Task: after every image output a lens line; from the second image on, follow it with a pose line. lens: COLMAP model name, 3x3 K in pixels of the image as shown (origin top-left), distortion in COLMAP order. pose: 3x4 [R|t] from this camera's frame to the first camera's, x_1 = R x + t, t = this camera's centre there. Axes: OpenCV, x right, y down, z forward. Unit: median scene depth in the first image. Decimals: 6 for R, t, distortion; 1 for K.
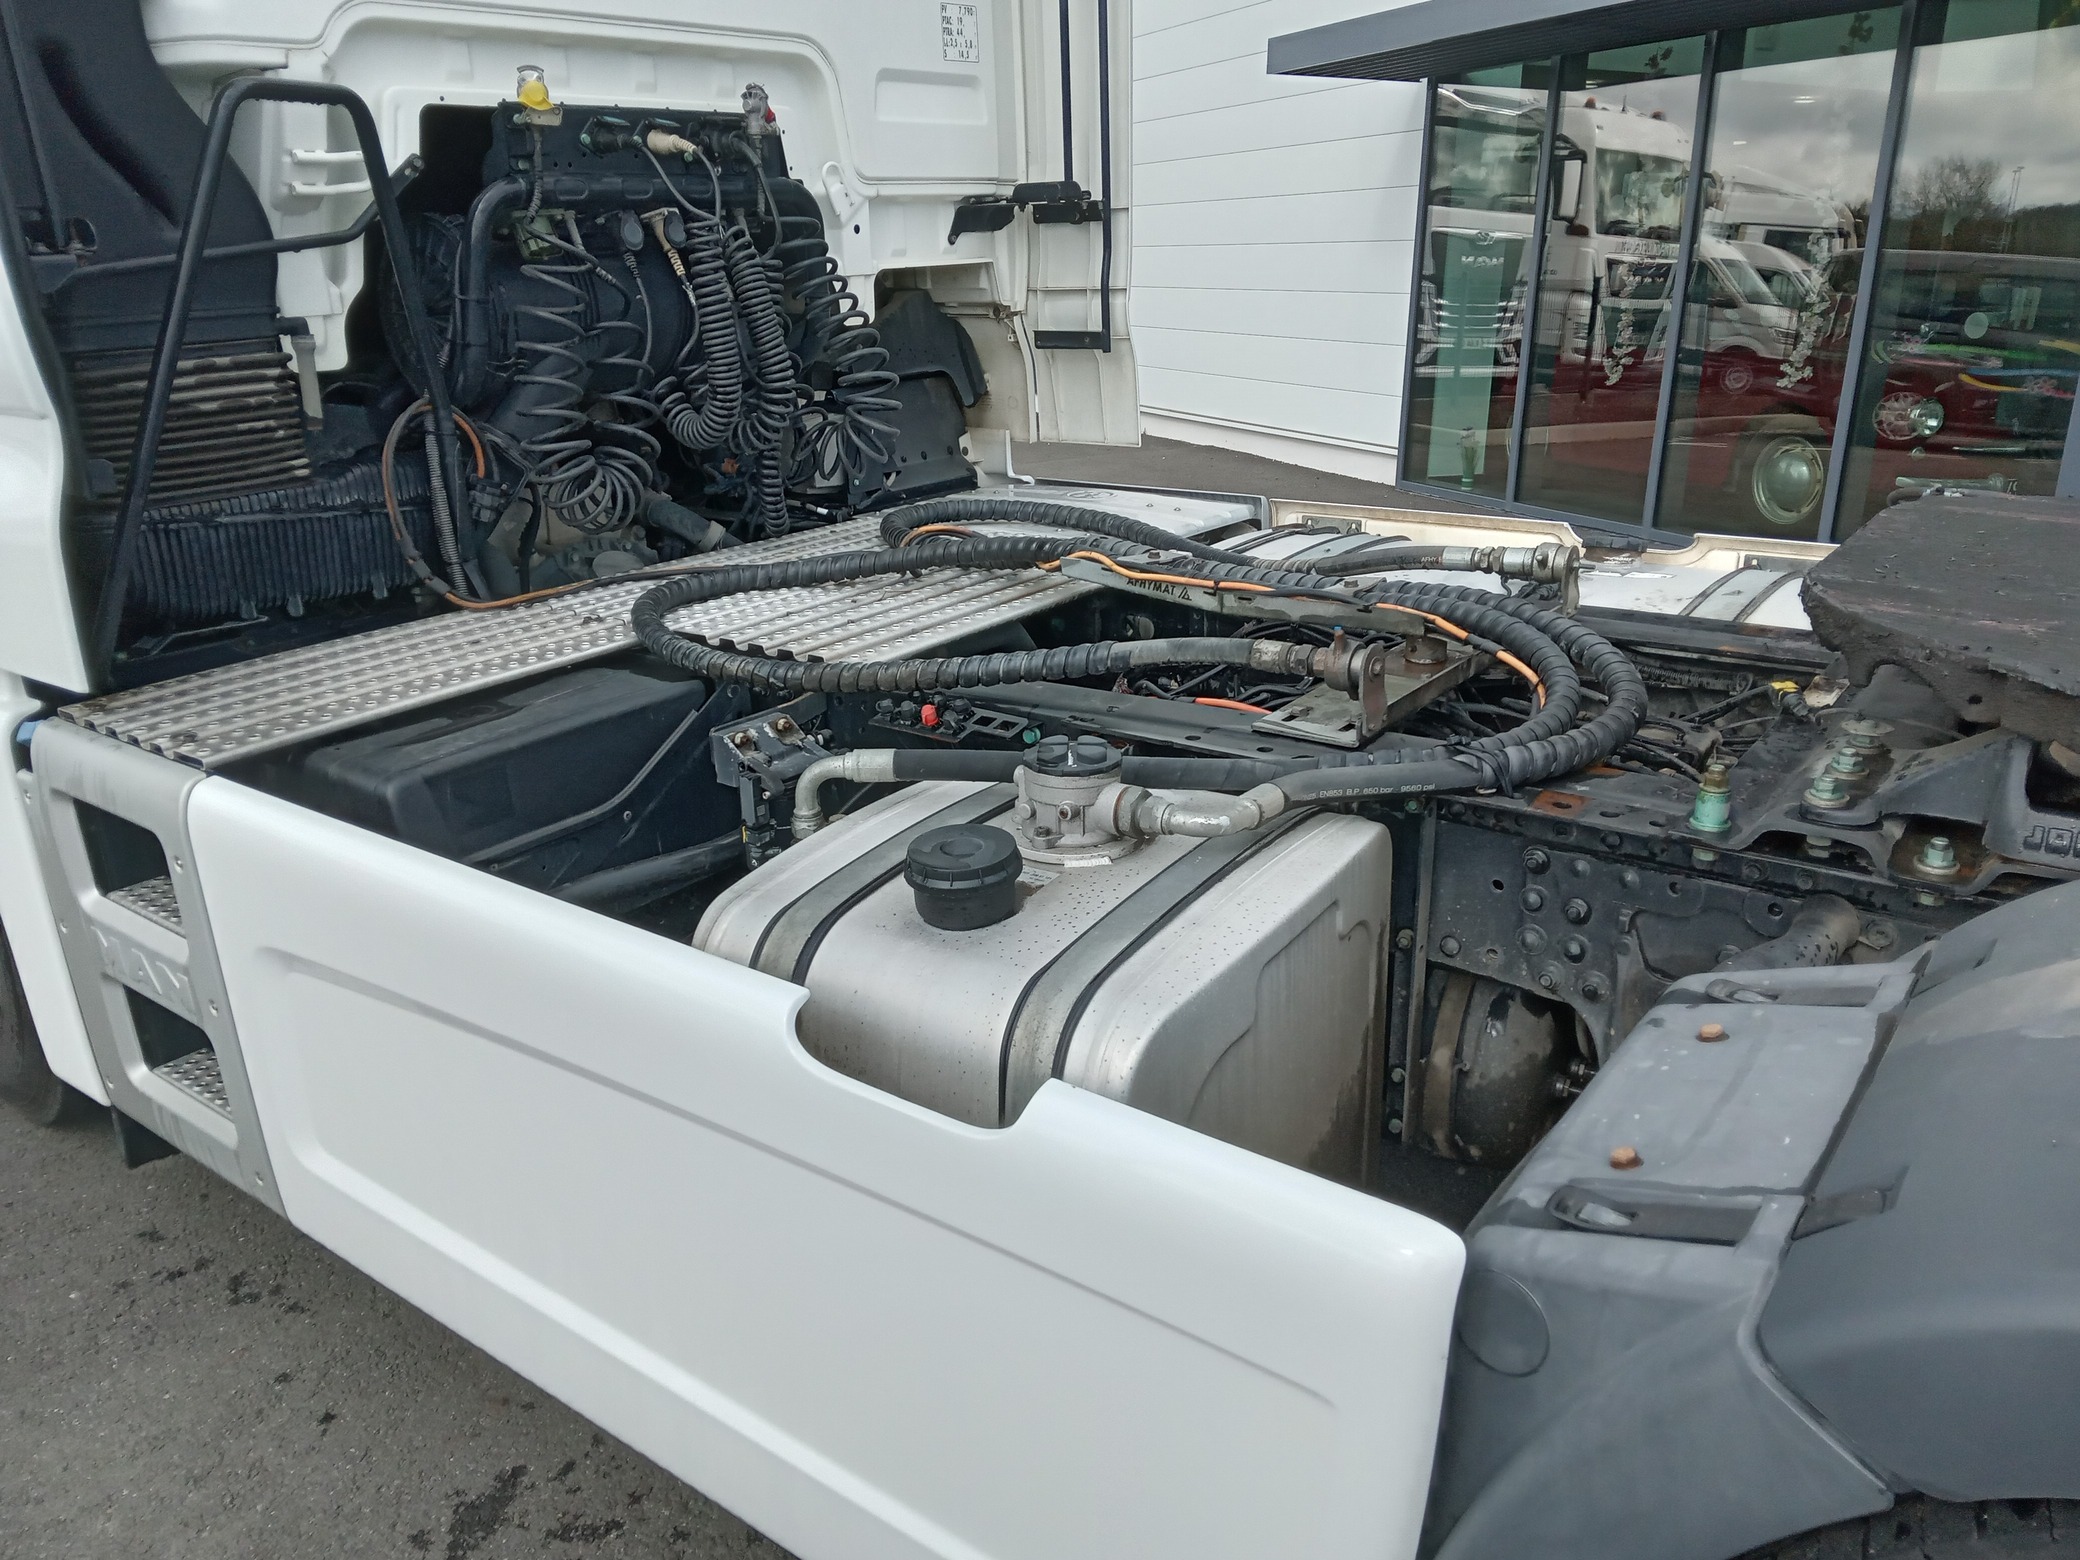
lens RADIAL K [[1520.7, 0, 1045.7], [0, 1520.7, 790.2], [0, 0, 1]] dist [0.037078, -0.061070]
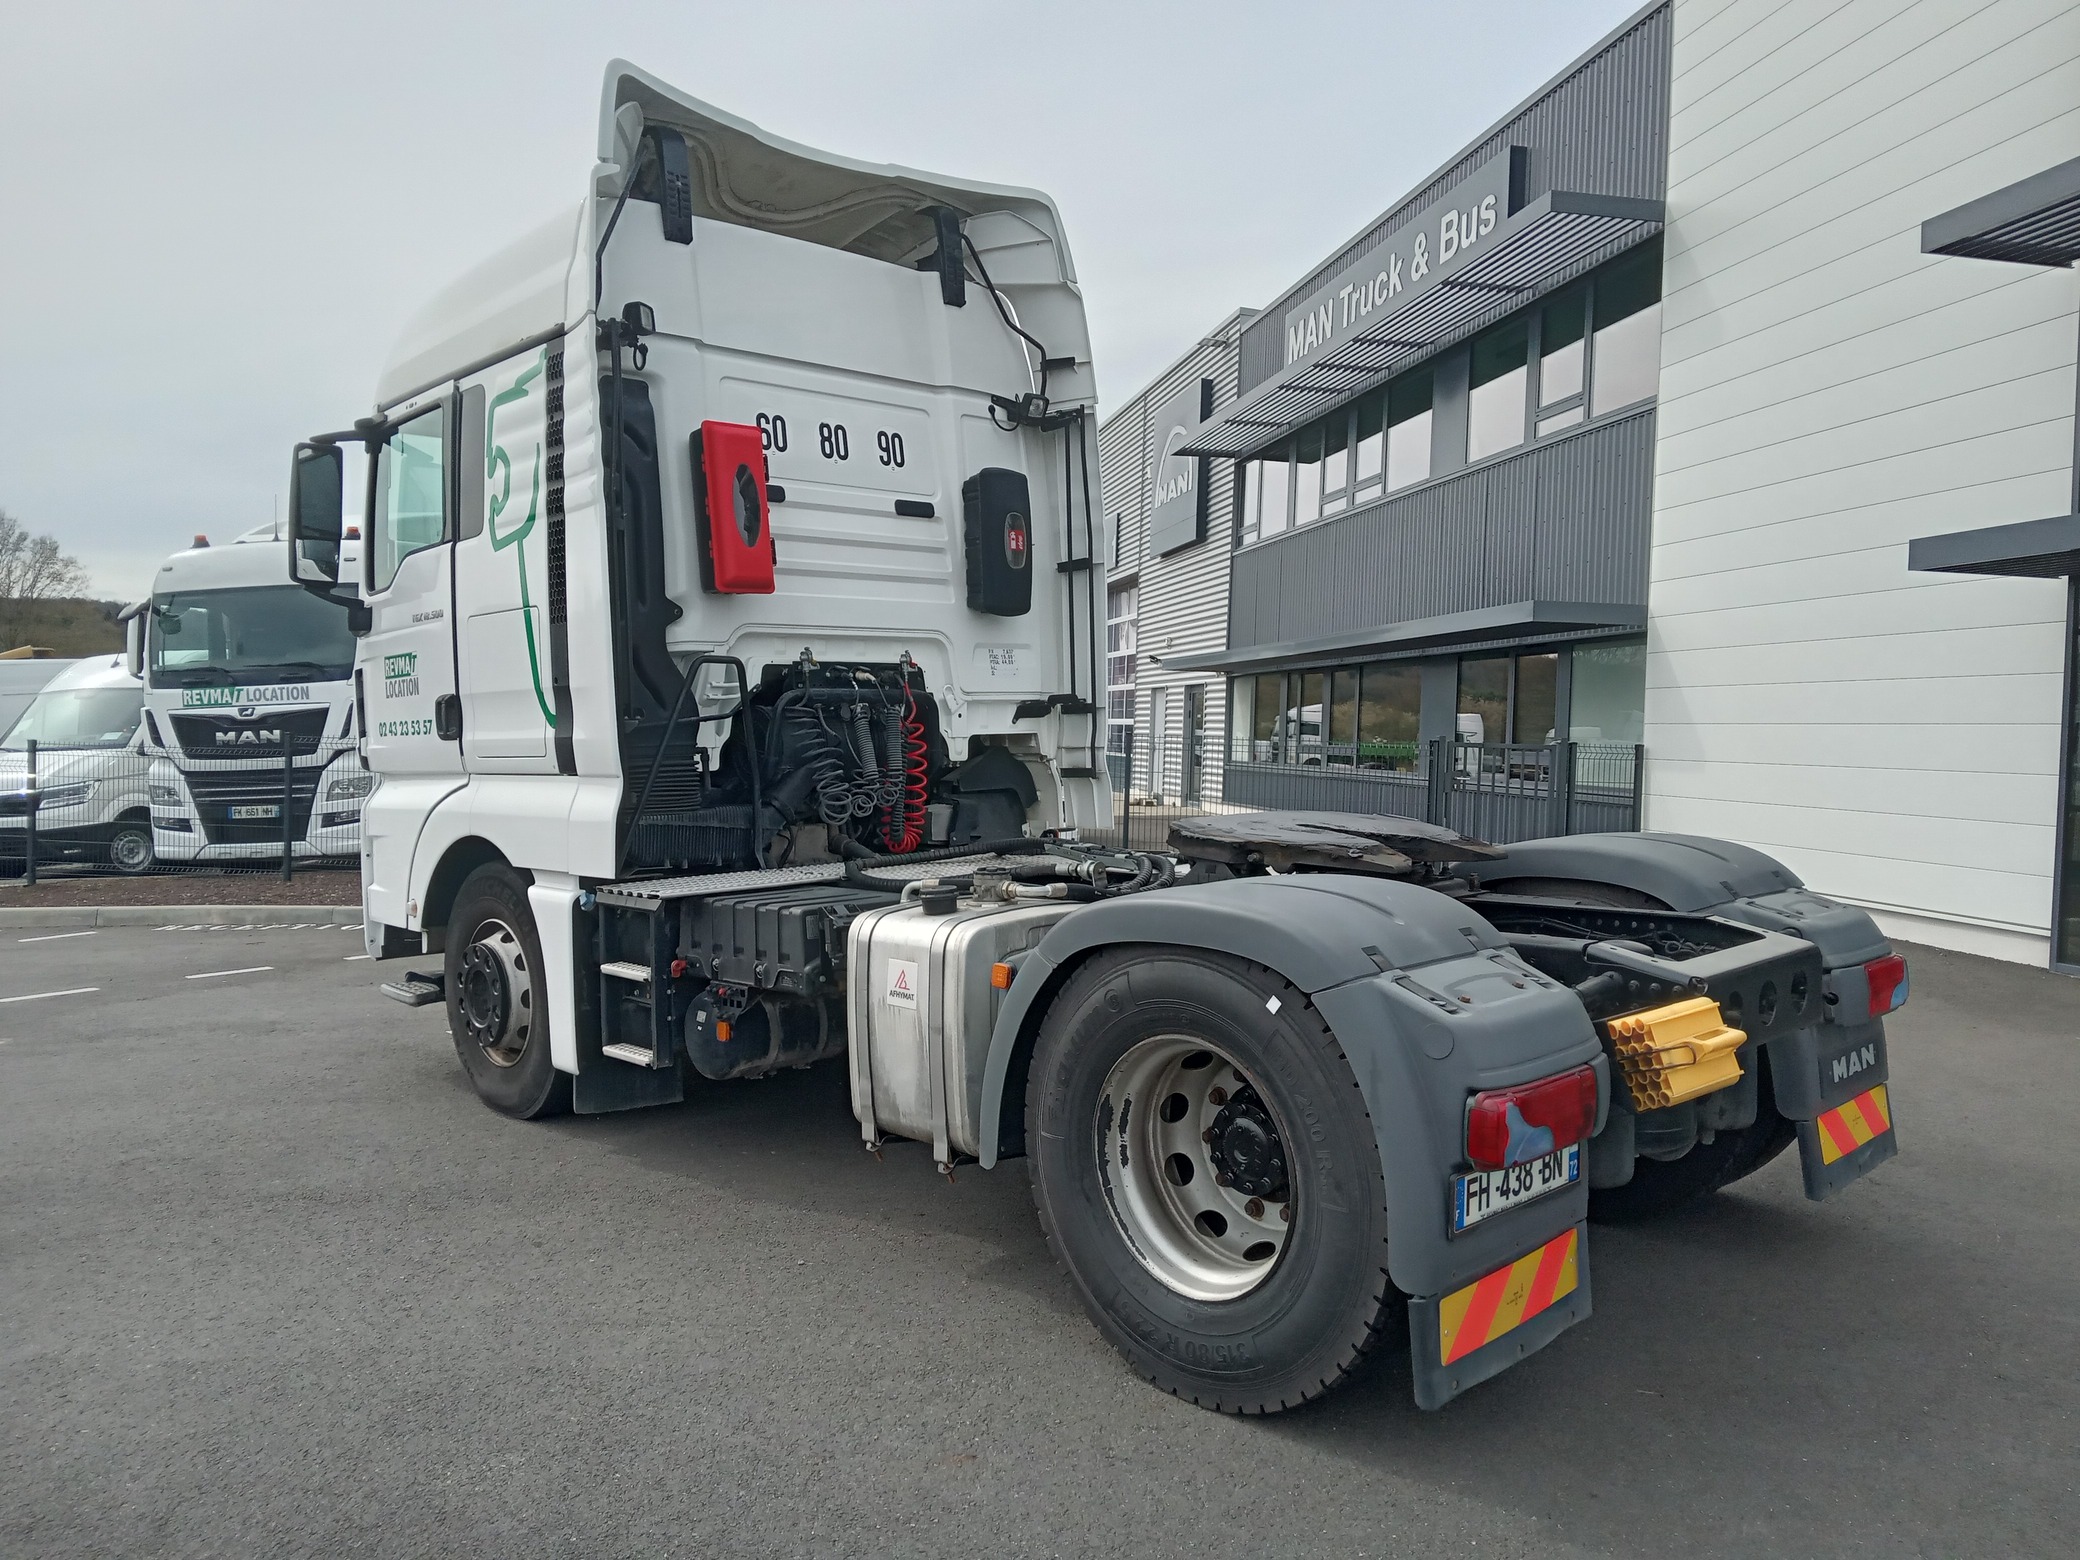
lens RADIAL K [[1520.7, 0, 1042.9], [0, 1520.7, 784.2], [0, 0, 1]] dist [0.037078, -0.061070]
pose [[0.987273, 0.013752, -0.158440, 0.380679], [-0.061914, 0.950893, -0.303264, 0.401164], [0.146490, 0.309214, 0.939642, -1.053195]]
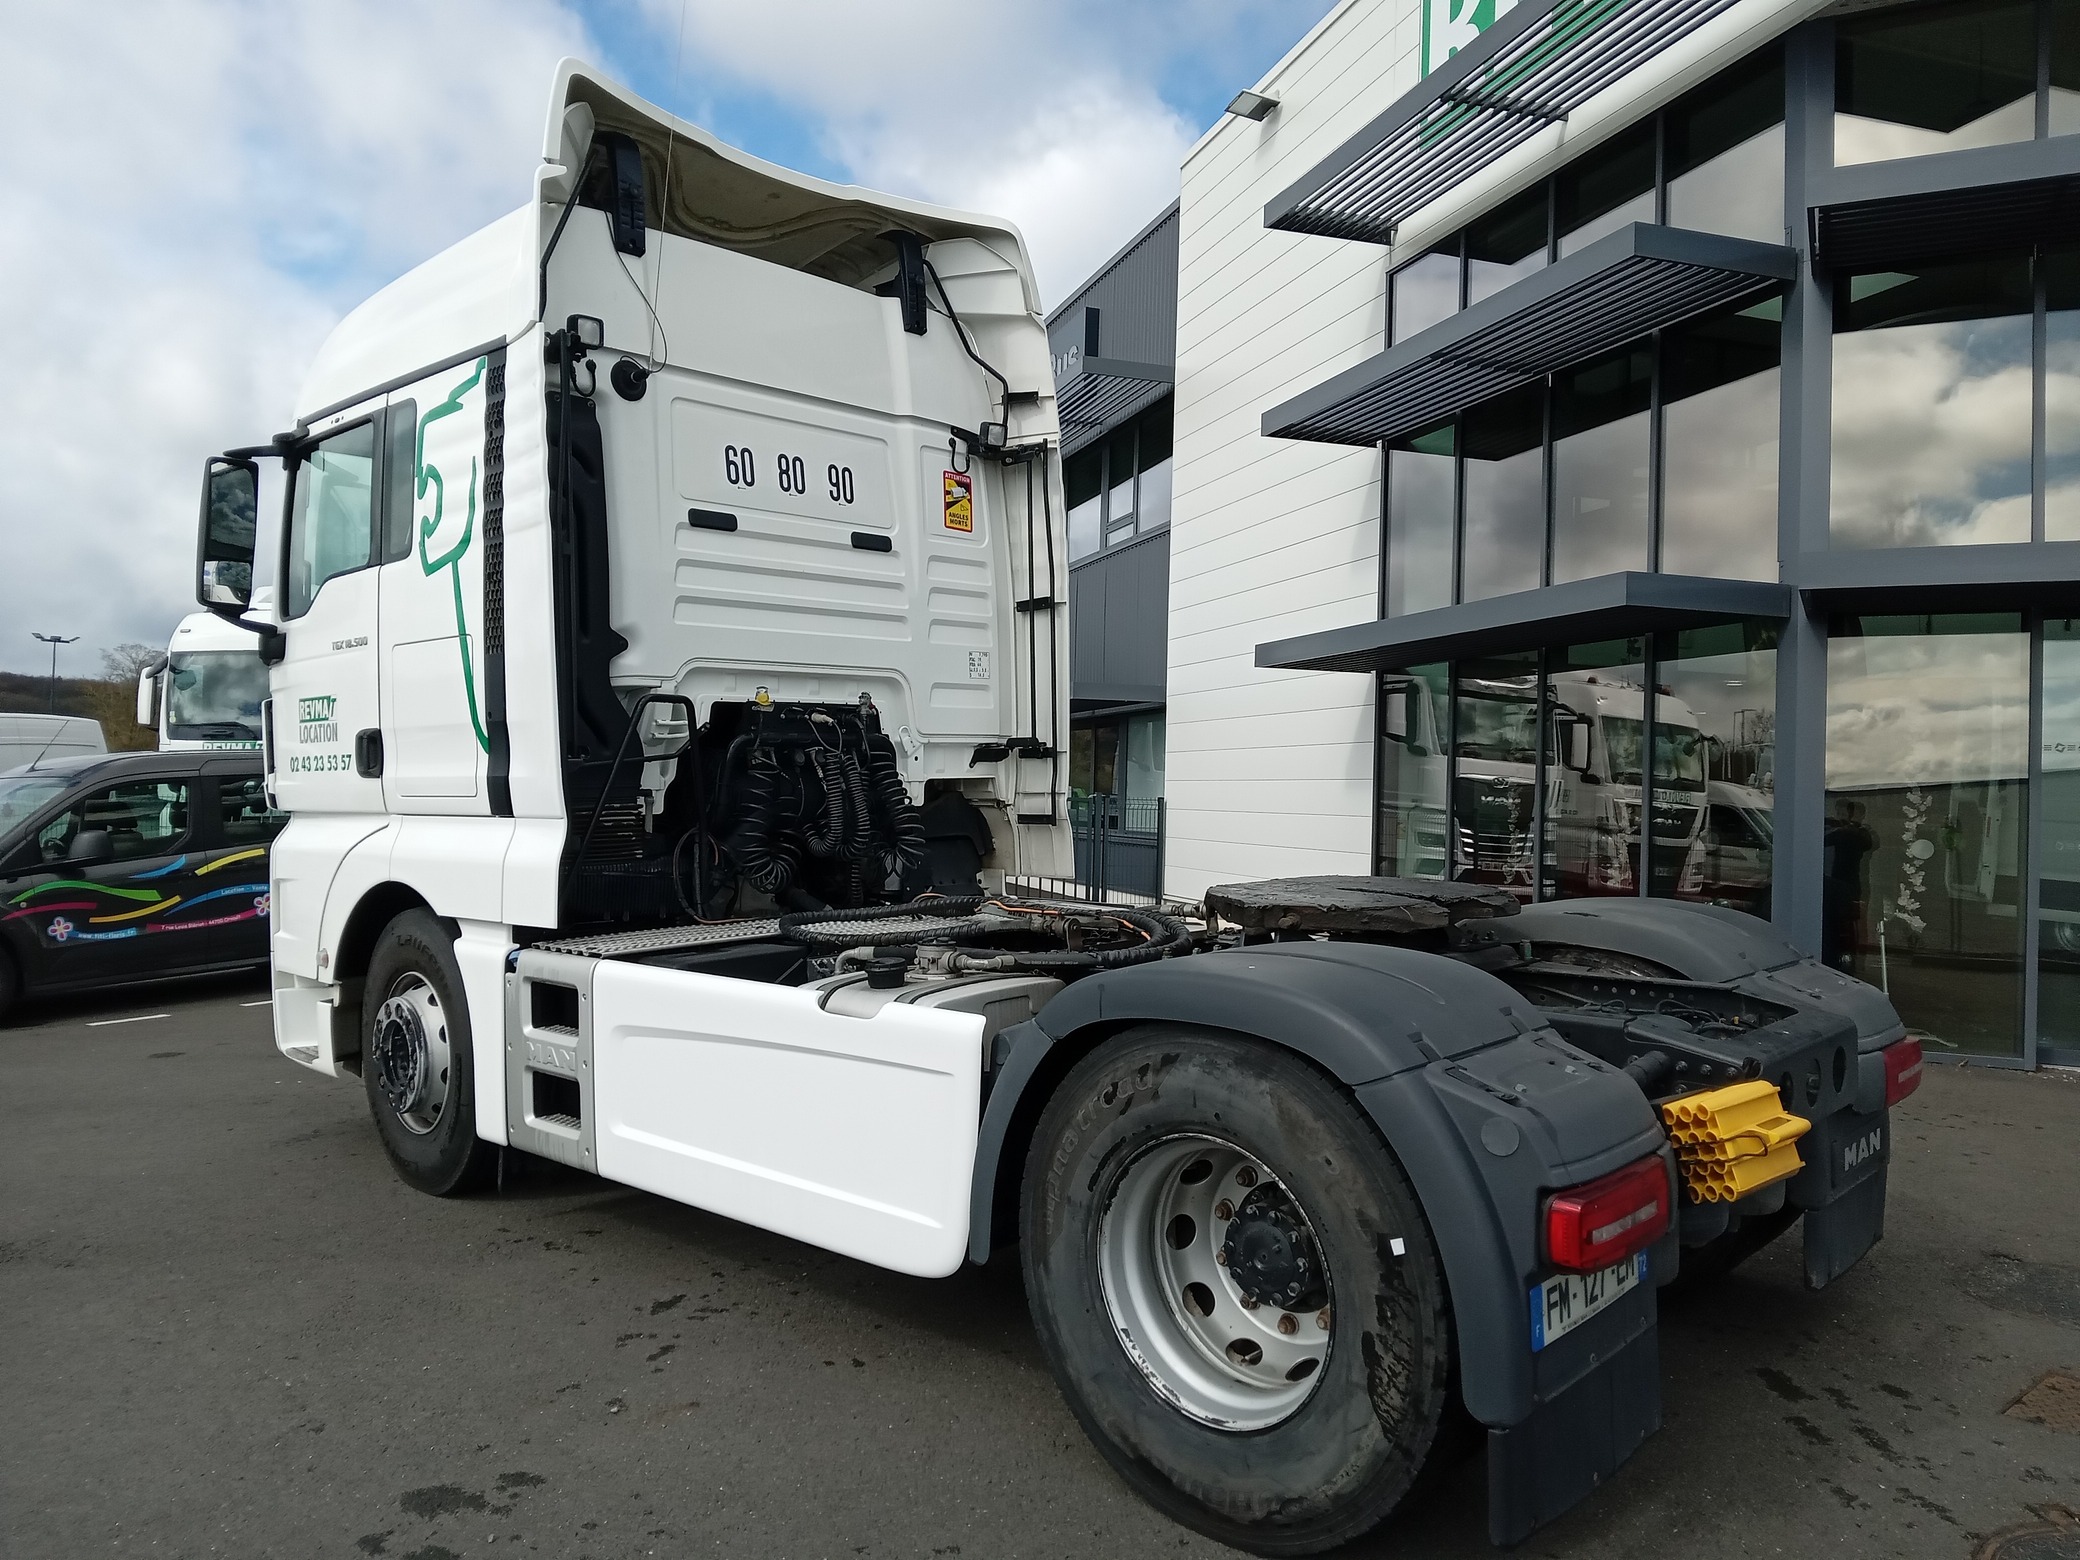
lens RADIAL K [[1465.7, 0, 1033.6], [0, 1465.7, 787.1], [0, 0, 1]] dist [0.013878, -0.004827]
pose [[0.994695, 0.022685, -0.100337, 0.262213], [-0.054779, 0.942393, -0.329993, 0.334203], [0.087071, 0.333738, 0.938636, -0.884706]]
